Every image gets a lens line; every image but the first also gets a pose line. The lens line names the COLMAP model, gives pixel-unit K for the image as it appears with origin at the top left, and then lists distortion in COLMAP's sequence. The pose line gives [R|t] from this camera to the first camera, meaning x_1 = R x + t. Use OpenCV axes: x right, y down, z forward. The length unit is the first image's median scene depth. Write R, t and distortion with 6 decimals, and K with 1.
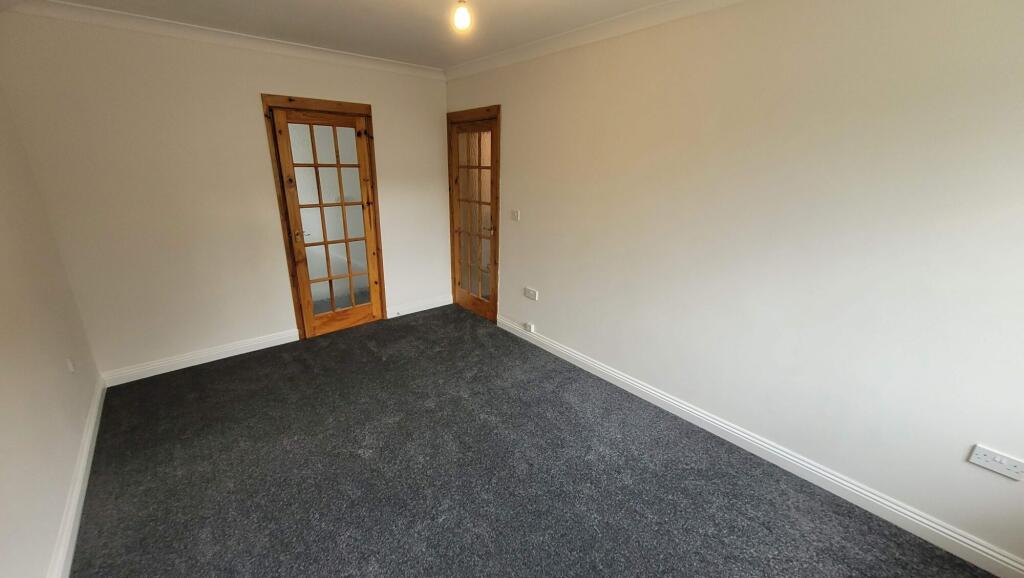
lens RADIAL K [[405.3, 0, 510.8], [0, 405.3, 285.7], [0, 0, 1]] dist [0.010945, -0.000195]
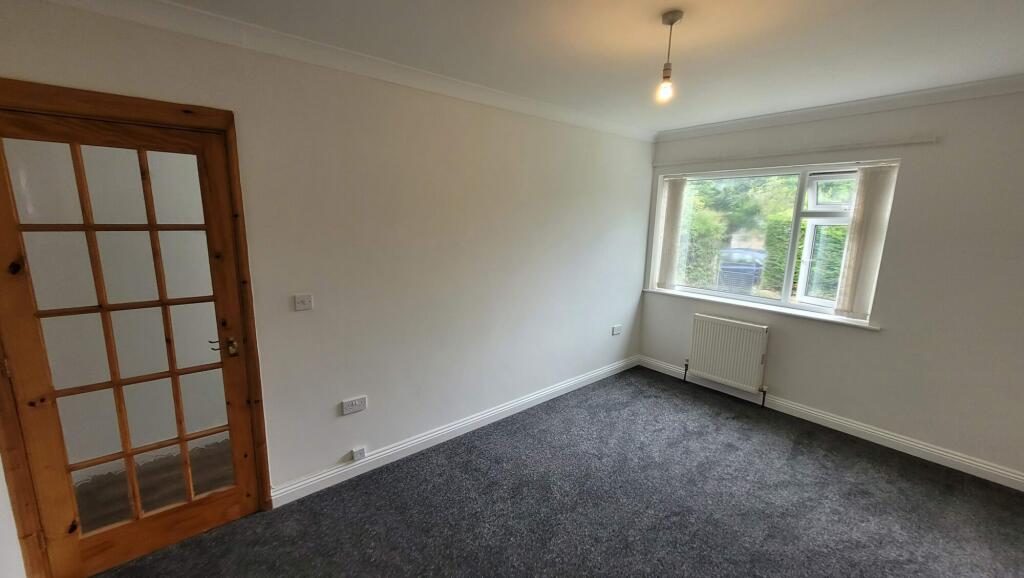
lens RADIAL K [[405.3, 0, 510.9], [0, 405.3, 291.2], [0, 0, 1]] dist [0.010945, -0.000195]
pose [[-0.004358, -0.206625, 0.978410, -0.559039], [0.268936, 0.942130, 0.200161, -0.219108], [-0.963148, 0.264002, 0.051463, 0.641896]]
